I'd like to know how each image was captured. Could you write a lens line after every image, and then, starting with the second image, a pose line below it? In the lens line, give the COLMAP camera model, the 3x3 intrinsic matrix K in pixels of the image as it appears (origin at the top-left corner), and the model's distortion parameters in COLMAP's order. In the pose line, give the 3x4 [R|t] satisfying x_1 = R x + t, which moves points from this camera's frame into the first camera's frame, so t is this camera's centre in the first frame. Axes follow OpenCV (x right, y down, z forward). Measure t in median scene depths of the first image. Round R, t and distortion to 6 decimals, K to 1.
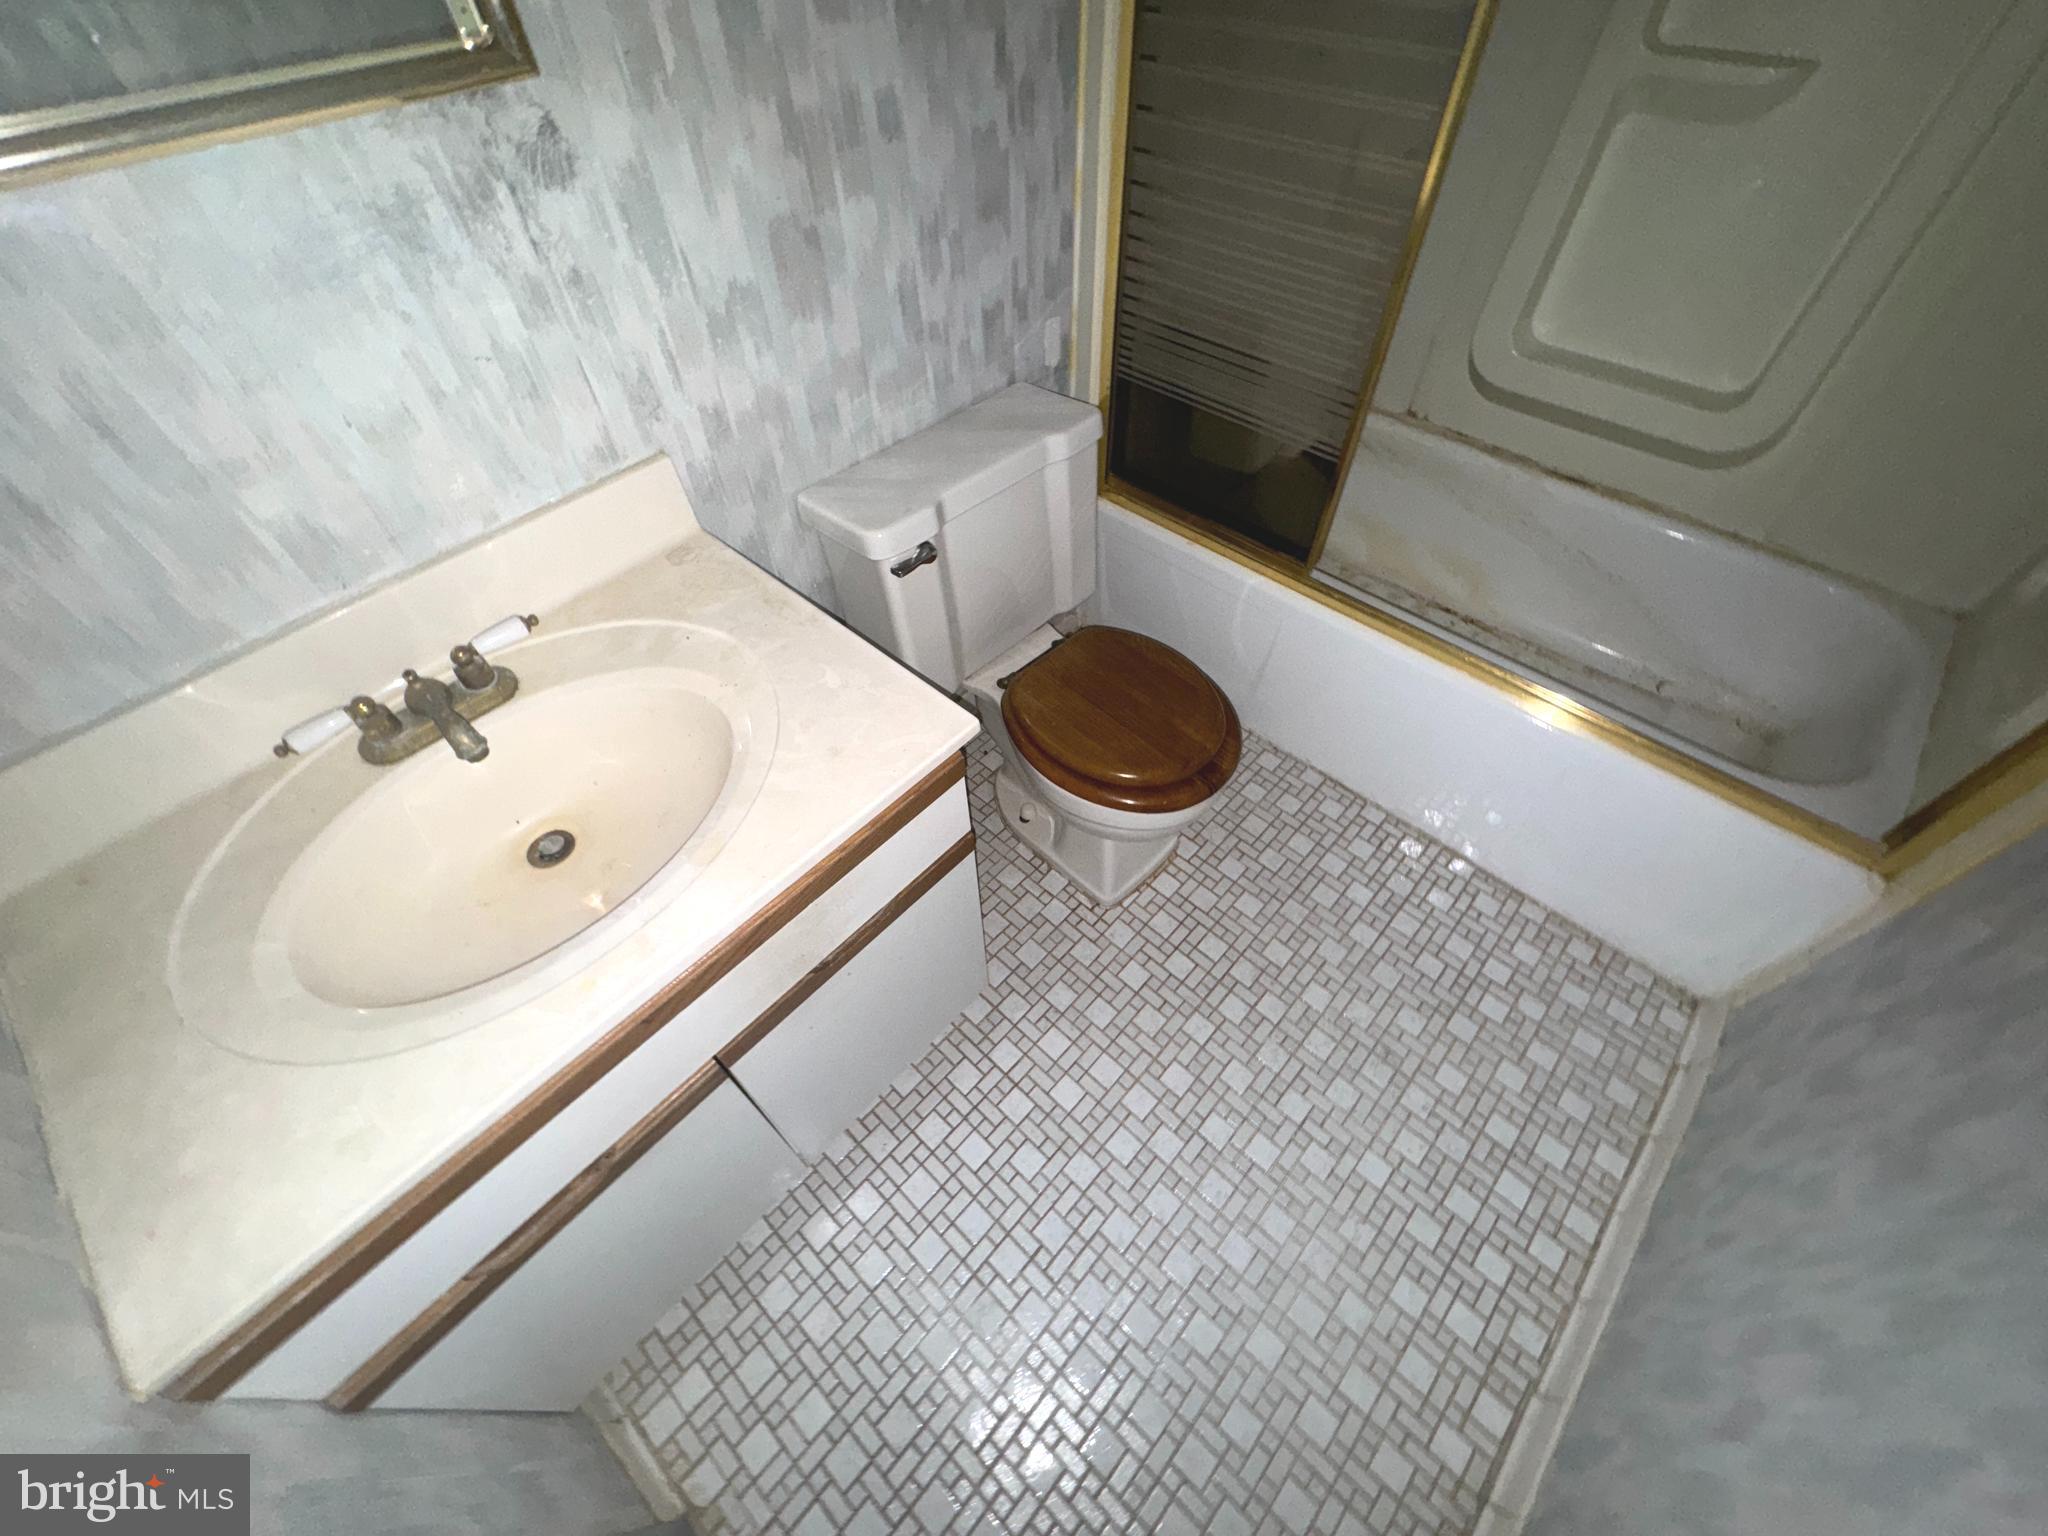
lens RADIAL K [[819.2, 0, 1022.9], [0, 819.2, 768.7], [0, 0, 1]] dist [-0.002721, 0.000614]
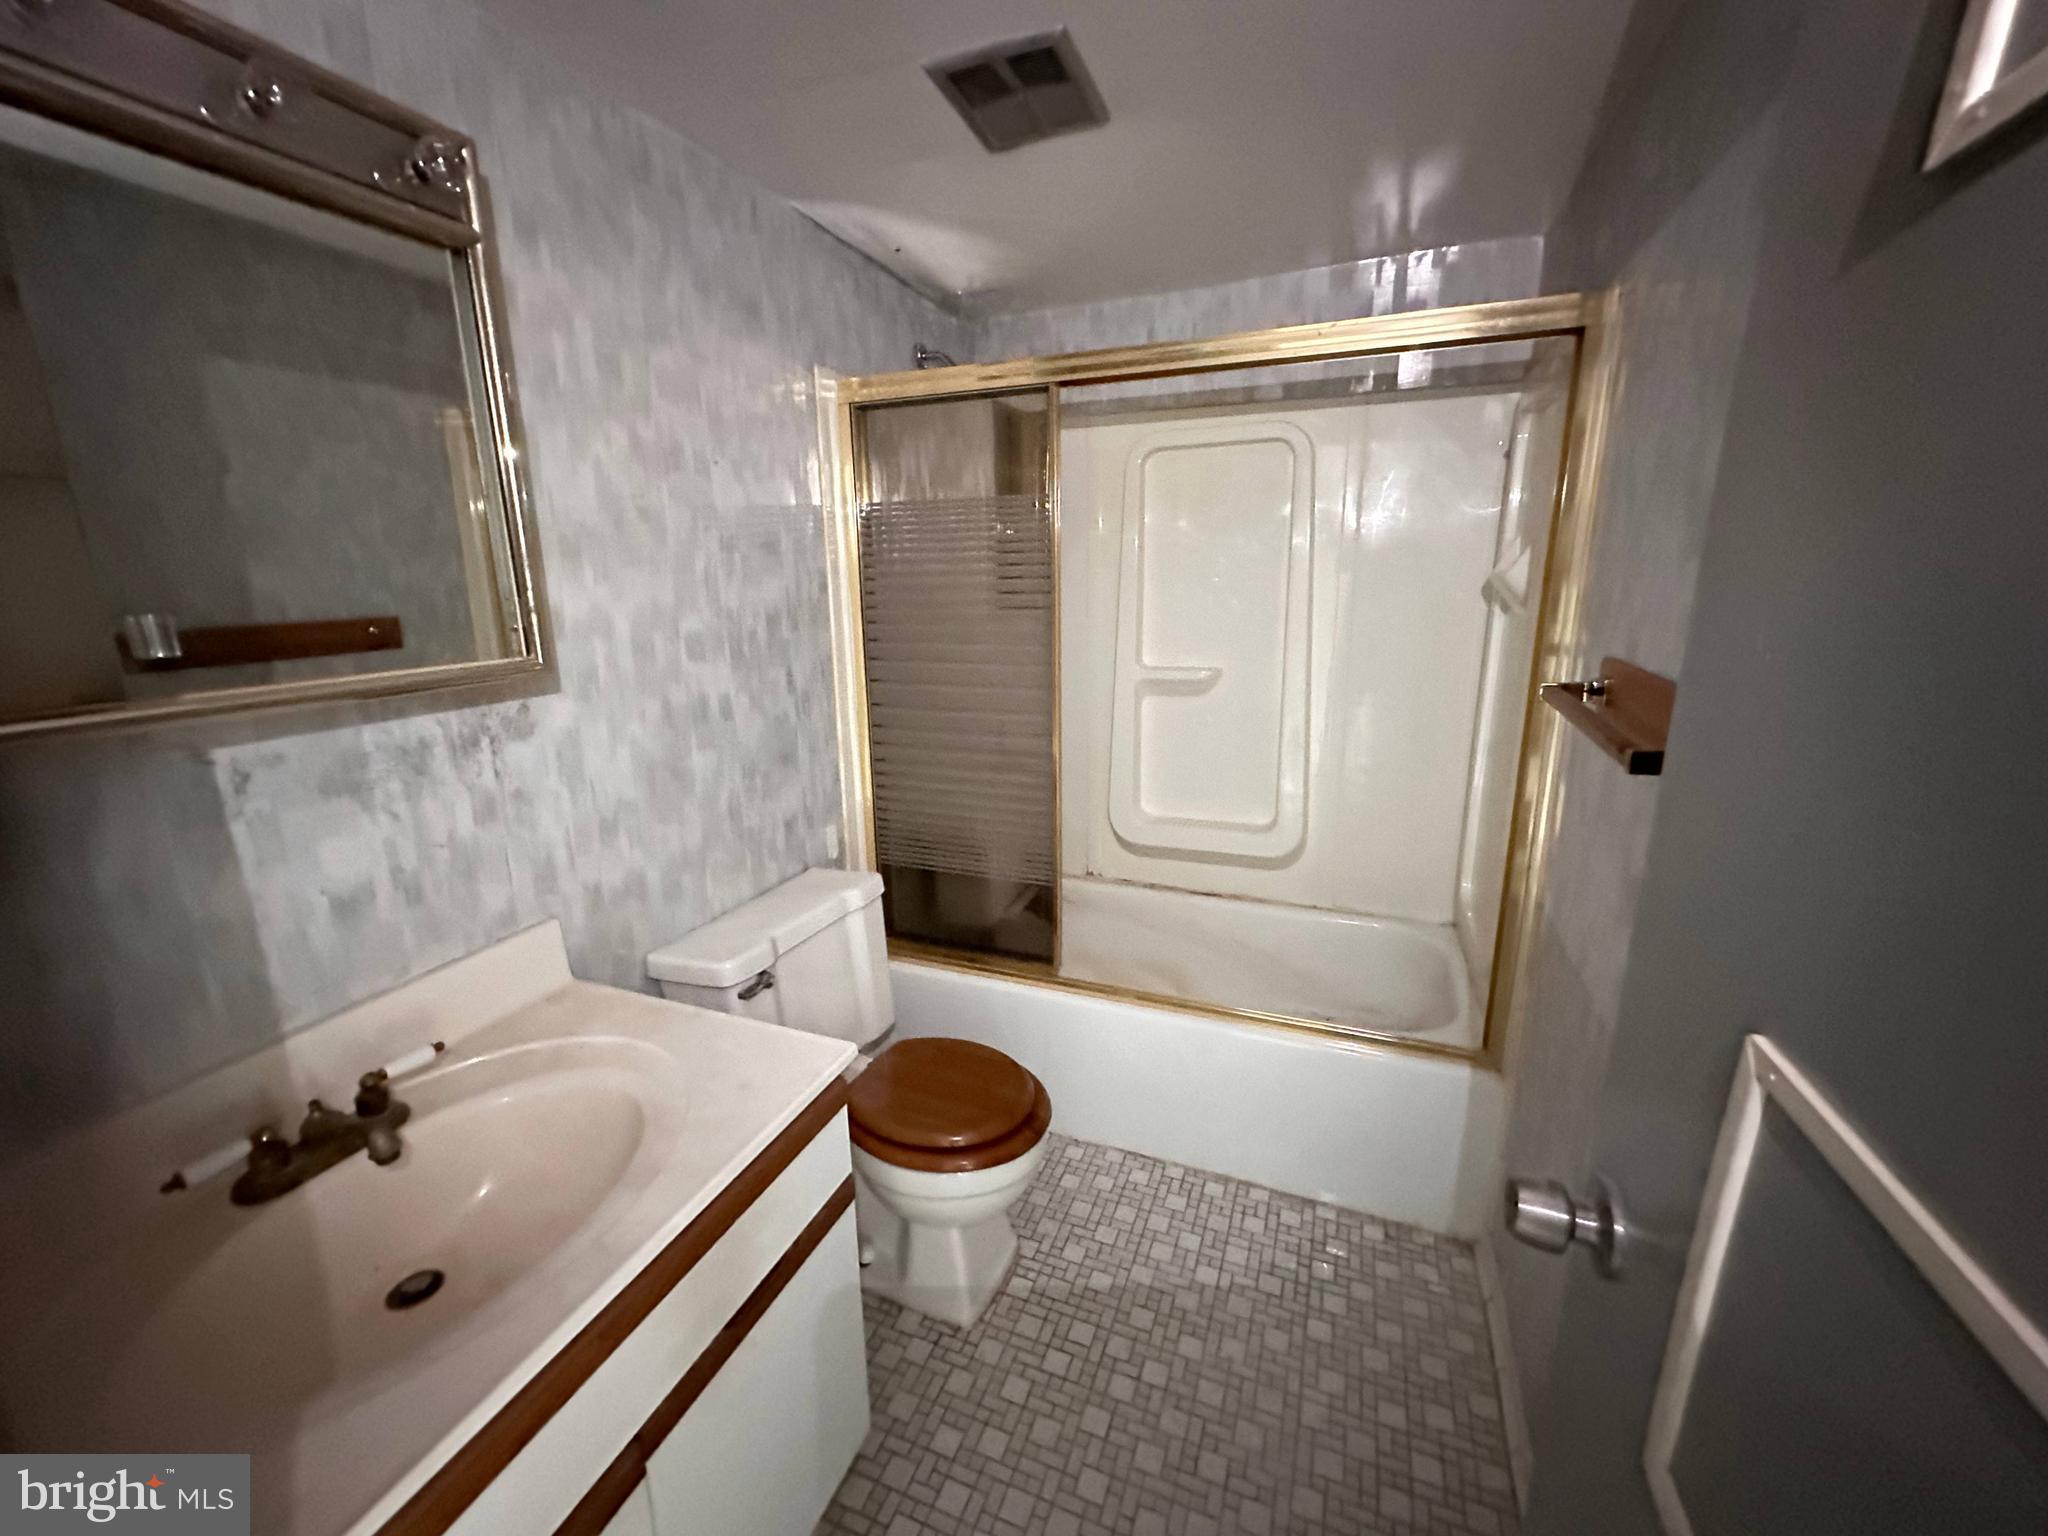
lens RADIAL K [[822.7, 0, 1024.0], [0, 822.7, 768.0], [0, 0, 1]] dist [0.000126, -0.000132]
pose [[0.933259, -0.081294, 0.349884, -0.147231], [0.279186, 0.777044, -0.564143, 0.264868], [-0.226014, 0.624174, 0.747880, -0.184134]]
